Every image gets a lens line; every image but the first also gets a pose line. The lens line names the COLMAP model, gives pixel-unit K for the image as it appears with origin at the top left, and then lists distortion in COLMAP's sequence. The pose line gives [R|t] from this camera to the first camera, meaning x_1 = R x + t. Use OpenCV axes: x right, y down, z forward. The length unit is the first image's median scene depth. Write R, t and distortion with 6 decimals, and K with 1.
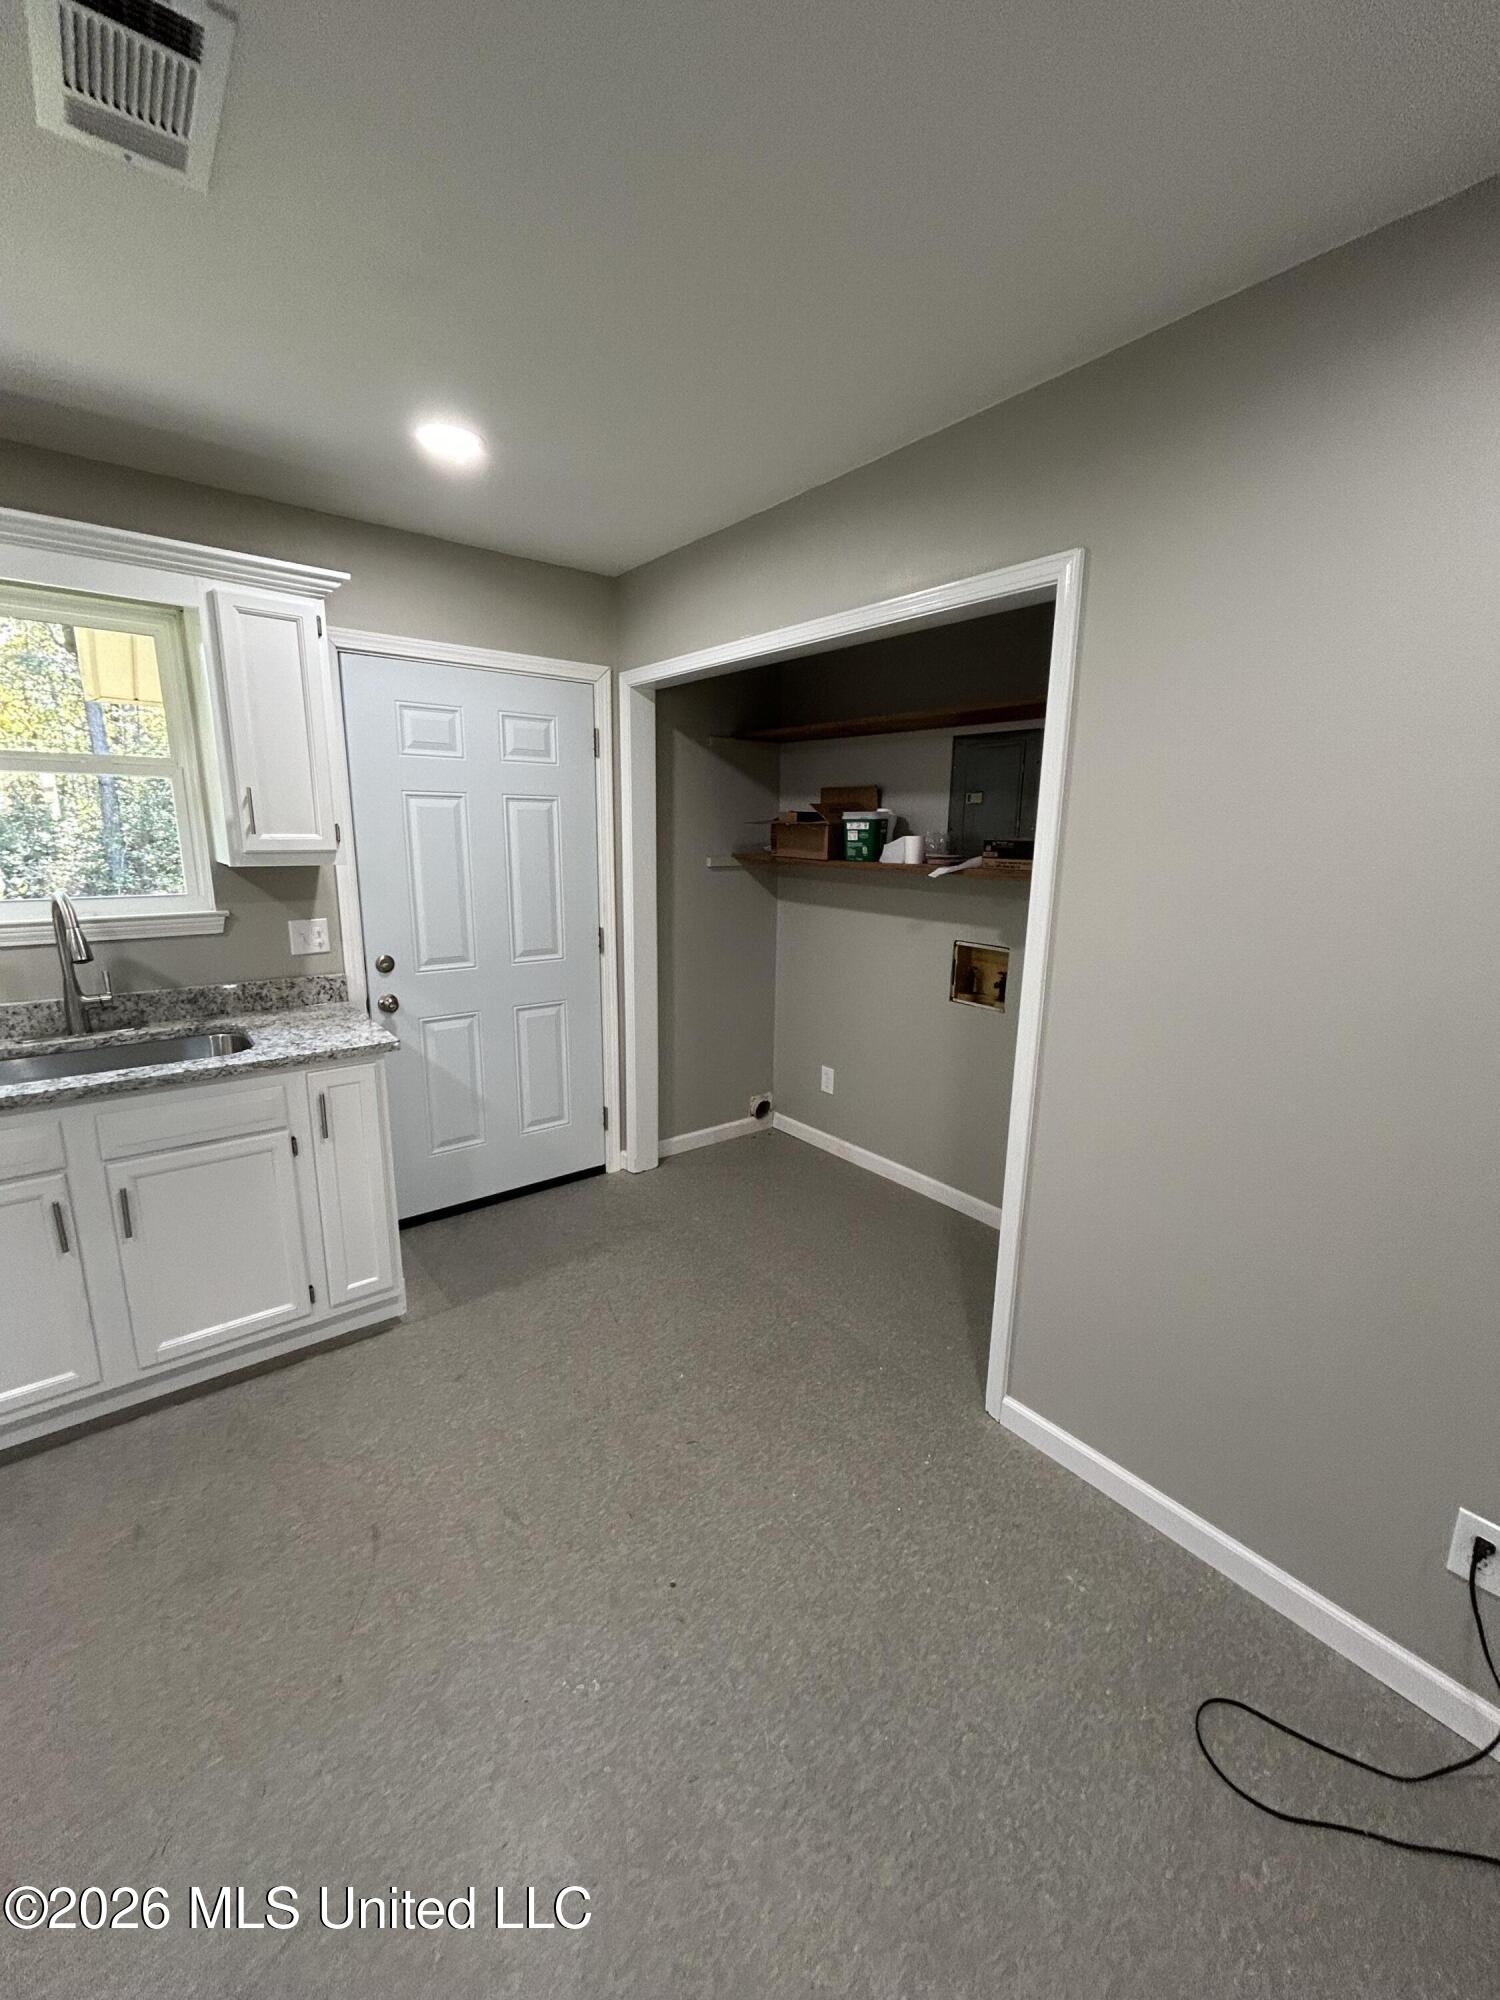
lens RADIAL K [[800.0, 0, 744.6], [0, 800.0, 997.8], [0, 0, 1]] dist [0.003062, -0.000115]
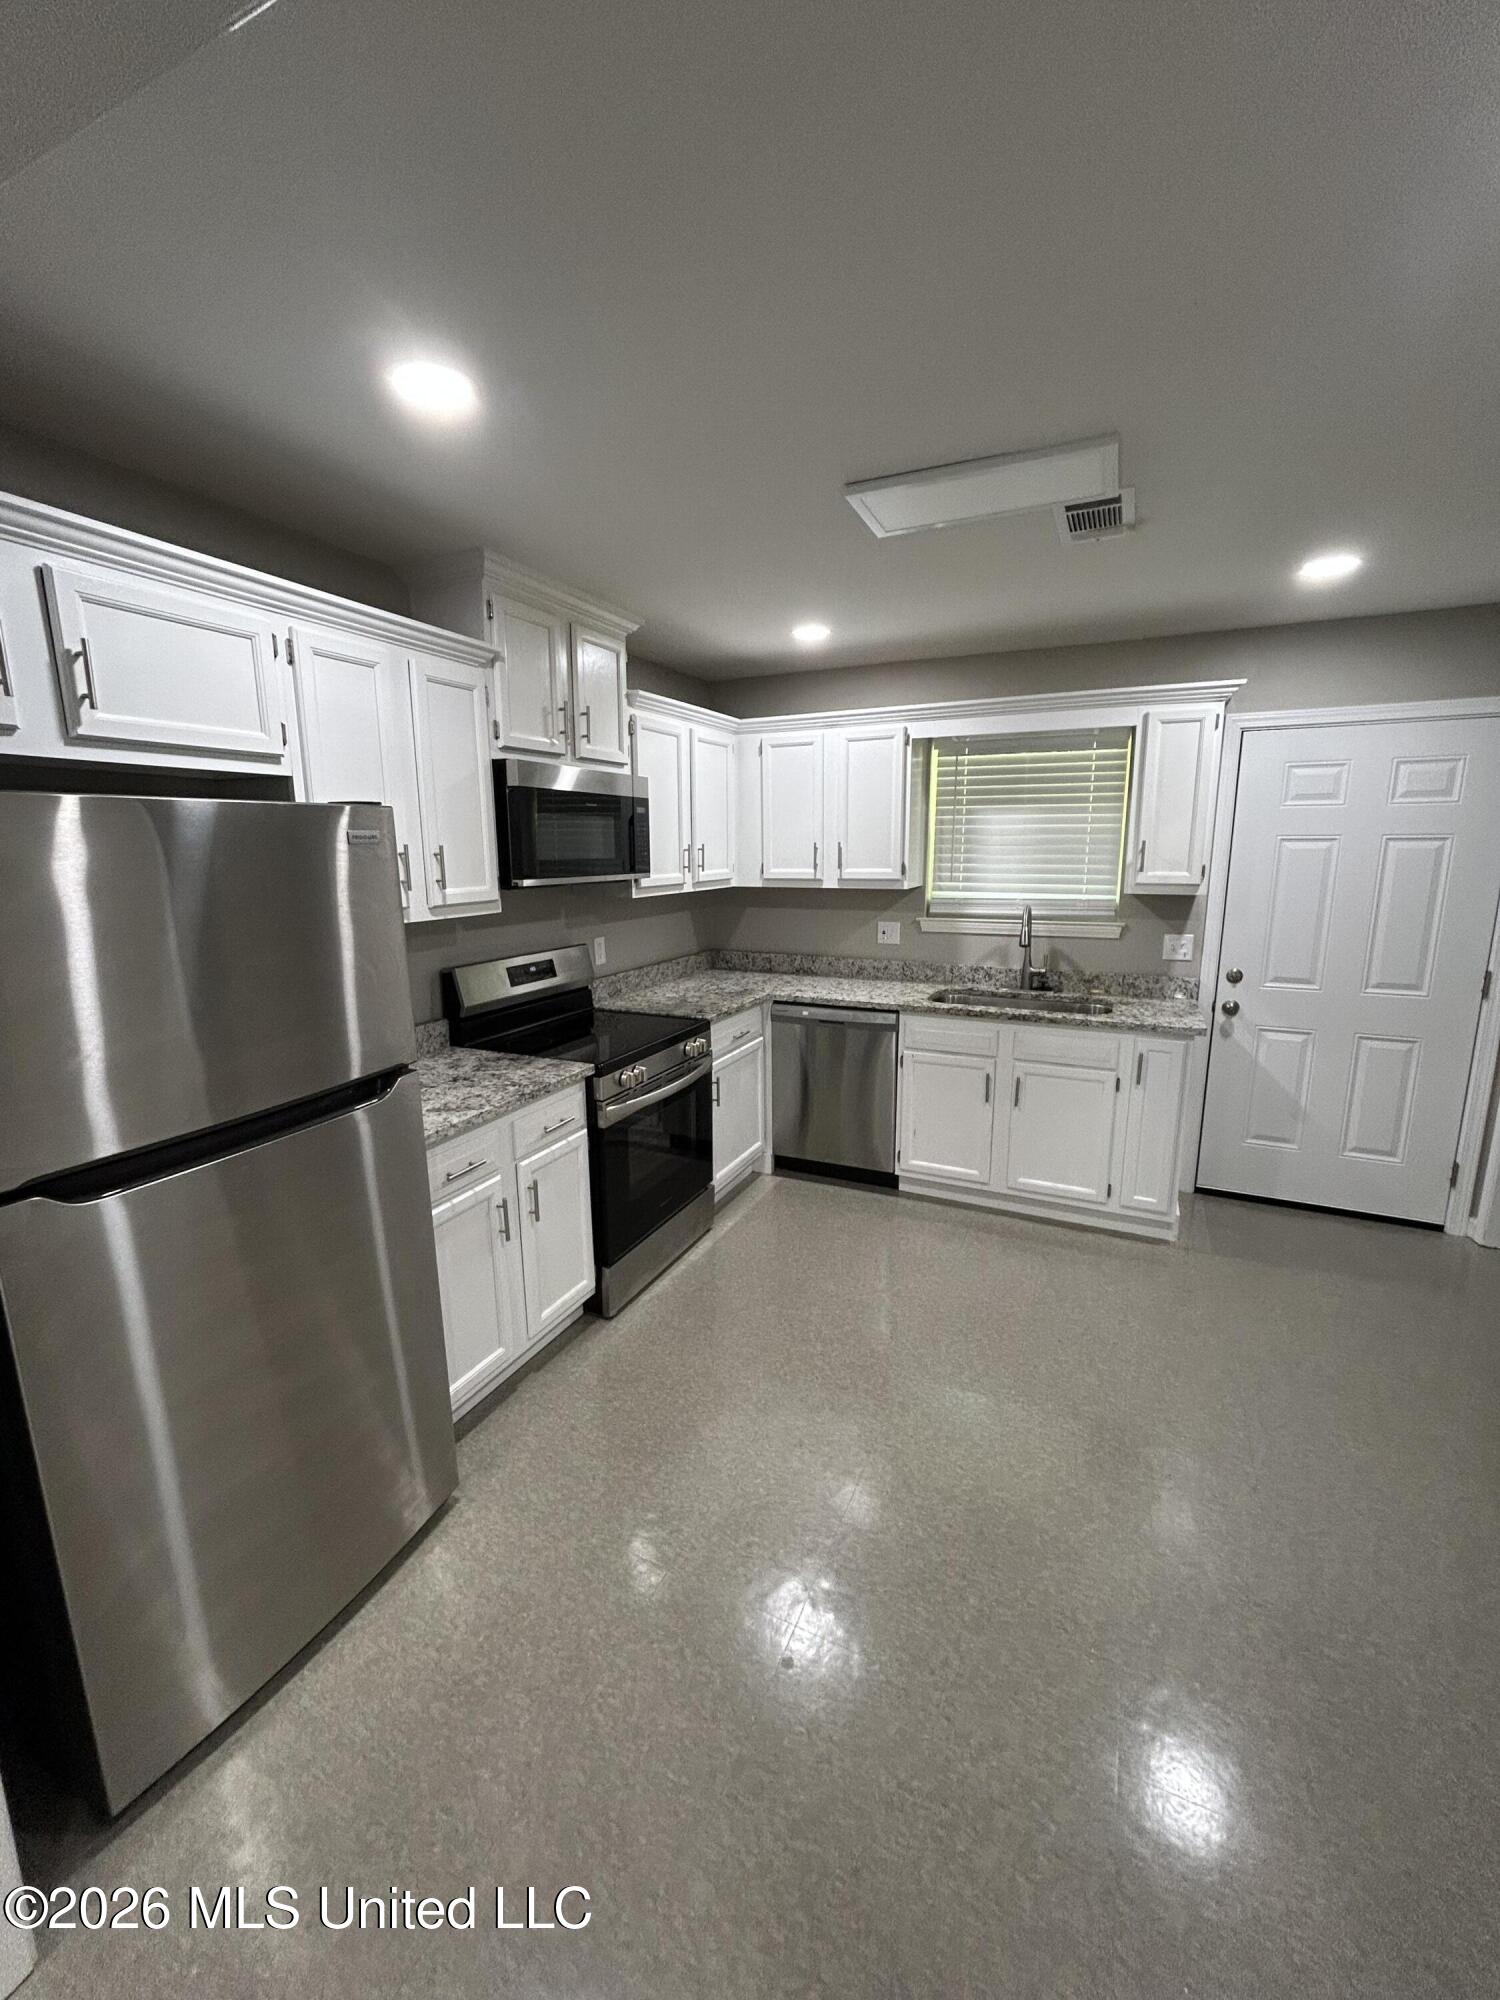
lens RADIAL K [[800.0, 0, 749.9], [0, 800.0, 1002.3], [0, 0, 1]] dist [0.003062, -0.000115]
pose [[0.438285, 0.154134, -0.885522, 0.363557], [-0.179658, 0.980329, 0.081716, 0.034780], [0.880698, 0.123276, 0.457355, -0.242624]]
